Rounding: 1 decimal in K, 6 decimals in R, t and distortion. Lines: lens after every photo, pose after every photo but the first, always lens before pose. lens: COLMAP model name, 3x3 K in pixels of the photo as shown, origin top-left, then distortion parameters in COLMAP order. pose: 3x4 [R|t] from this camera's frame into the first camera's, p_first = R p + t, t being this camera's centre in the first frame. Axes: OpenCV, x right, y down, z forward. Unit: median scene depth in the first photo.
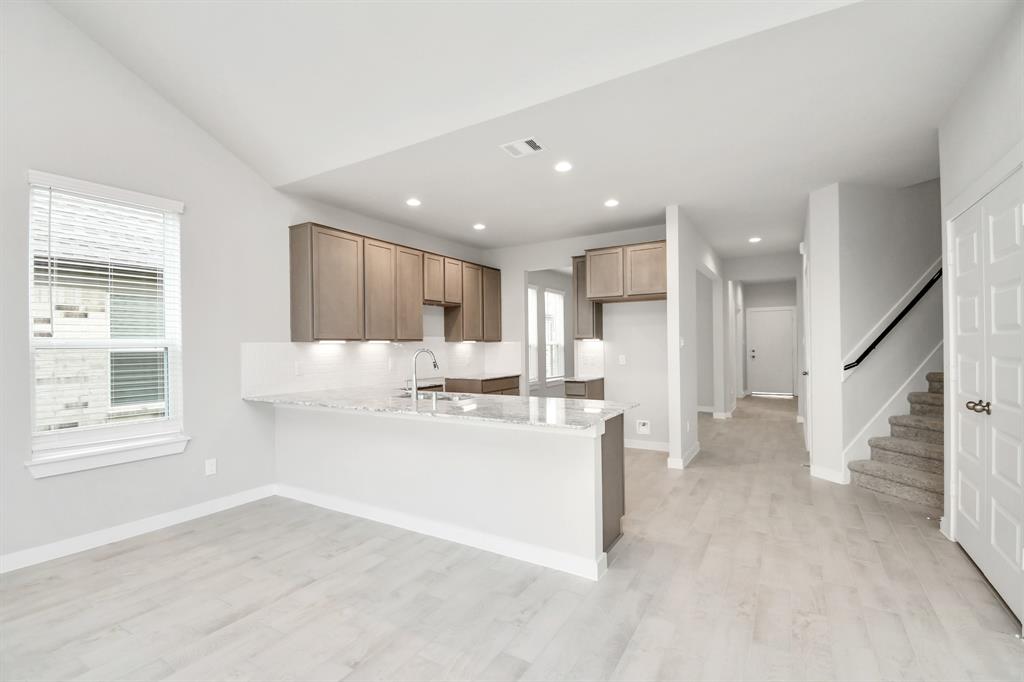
lens RADIAL K [[461.5, 0, 511.6], [0, 461.5, 343.4], [0, 0, 1]] dist [-0.004803, -0.004431]
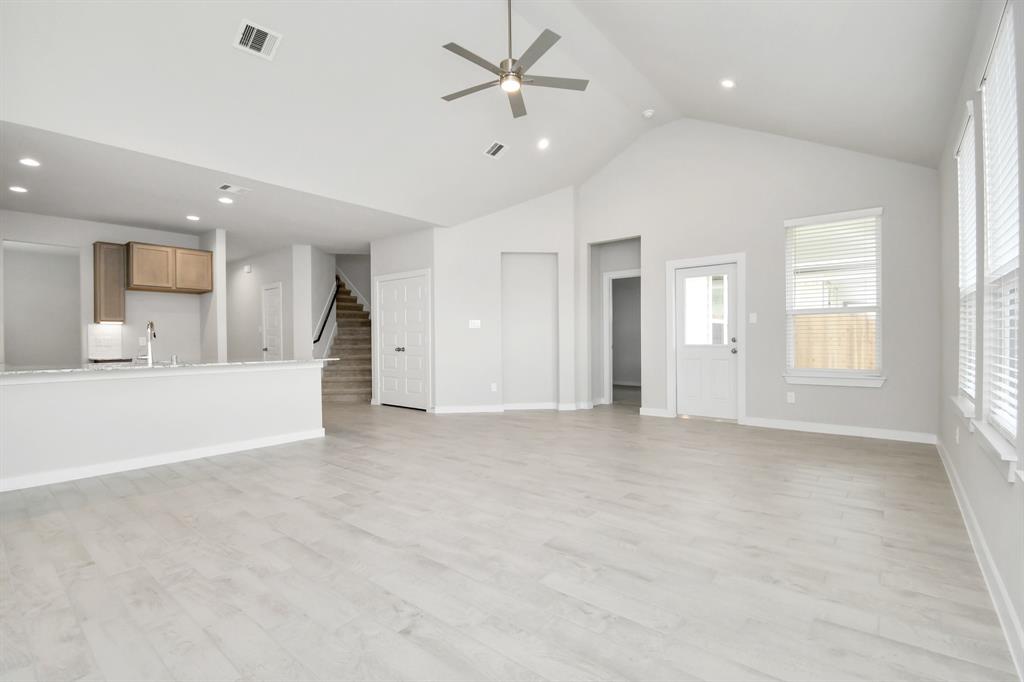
lens RADIAL K [[461.5, 0, 504.9], [0, 461.5, 342.2], [0, 0, 1]] dist [-0.004803, -0.004431]
pose [[0.155861, -0.000019, 0.987779, -1.281159], [0.005446, 0.999985, -0.000840, 0.073766], [-0.987764, 0.005510, 0.155859, -0.093463]]
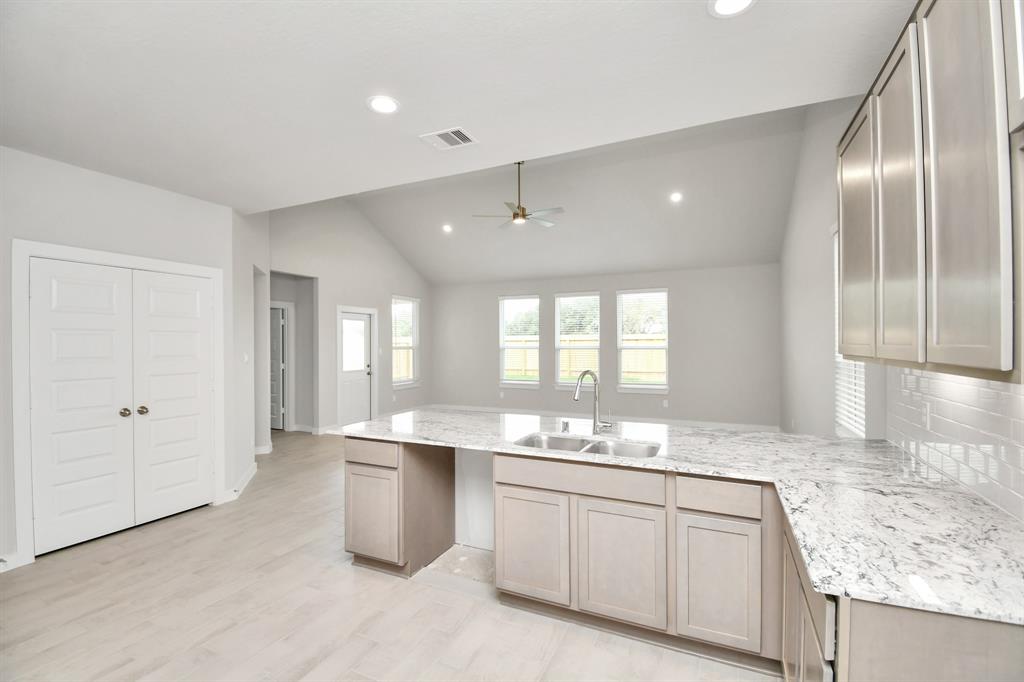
lens RADIAL K [[461.5, 0, 502.8], [0, 461.5, 342.9], [0, 0, 1]] dist [-0.004803, -0.004431]
pose [[-0.996107, 0.016640, -0.086568, 0.001669], [0.017039, 0.999847, -0.003862, -0.031441], [0.086490, -0.005322, -0.996238, 1.835522]]
